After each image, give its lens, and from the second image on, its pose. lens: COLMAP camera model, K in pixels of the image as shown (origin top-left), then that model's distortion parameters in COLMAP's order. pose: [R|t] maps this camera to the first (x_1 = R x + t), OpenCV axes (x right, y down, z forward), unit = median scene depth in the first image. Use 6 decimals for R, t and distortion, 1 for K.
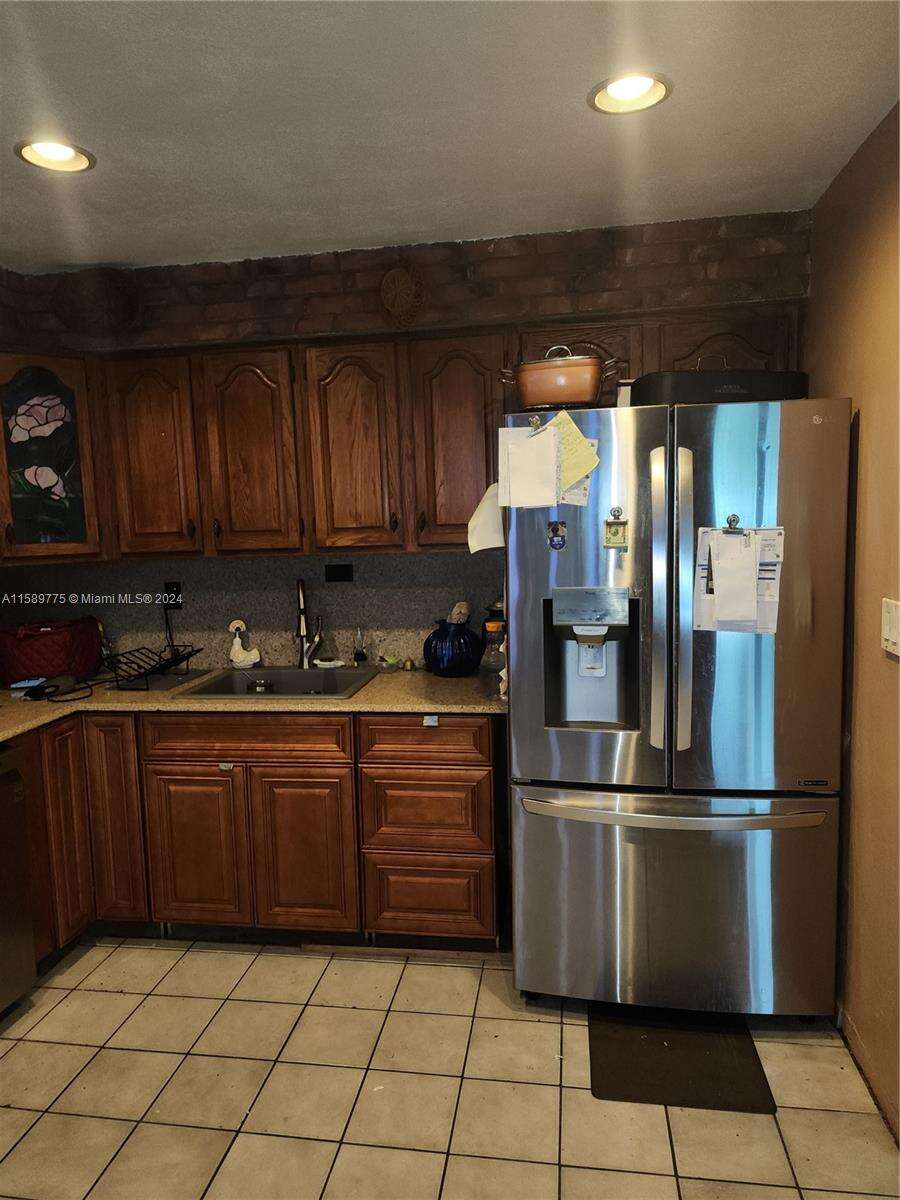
lens RADIAL K [[810.4, 0, 452.3], [0, 810.4, 599.3], [0, 0, 1]] dist [0.077169, -0.061940]
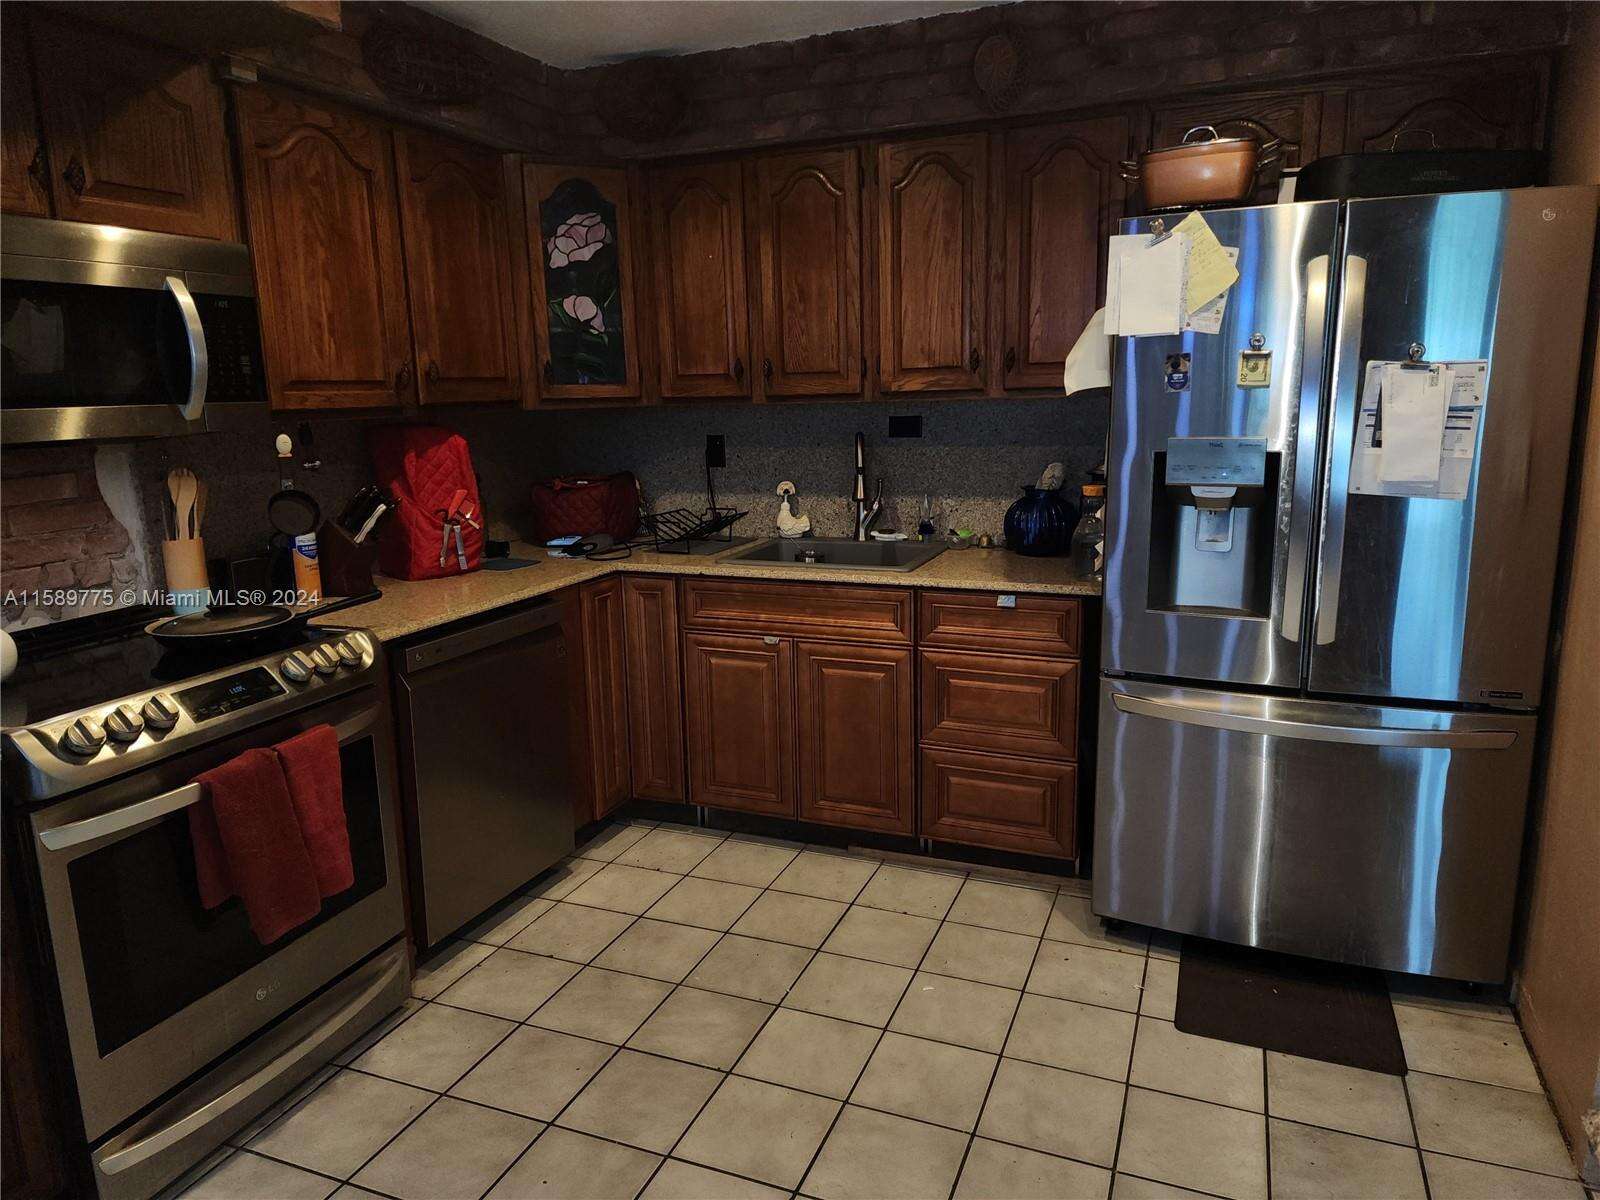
lens RADIAL K [[1080.6, 0, 817.0], [0, 1080.6, 593.6], [0, 0, 1]] dist [0.077169, -0.061940]
pose [[0.974805, 0.052955, -0.216681, 0.023611], [-0.032891, 0.994917, 0.095180, 0.041603], [0.220620, -0.085655, 0.971592, -0.125551]]
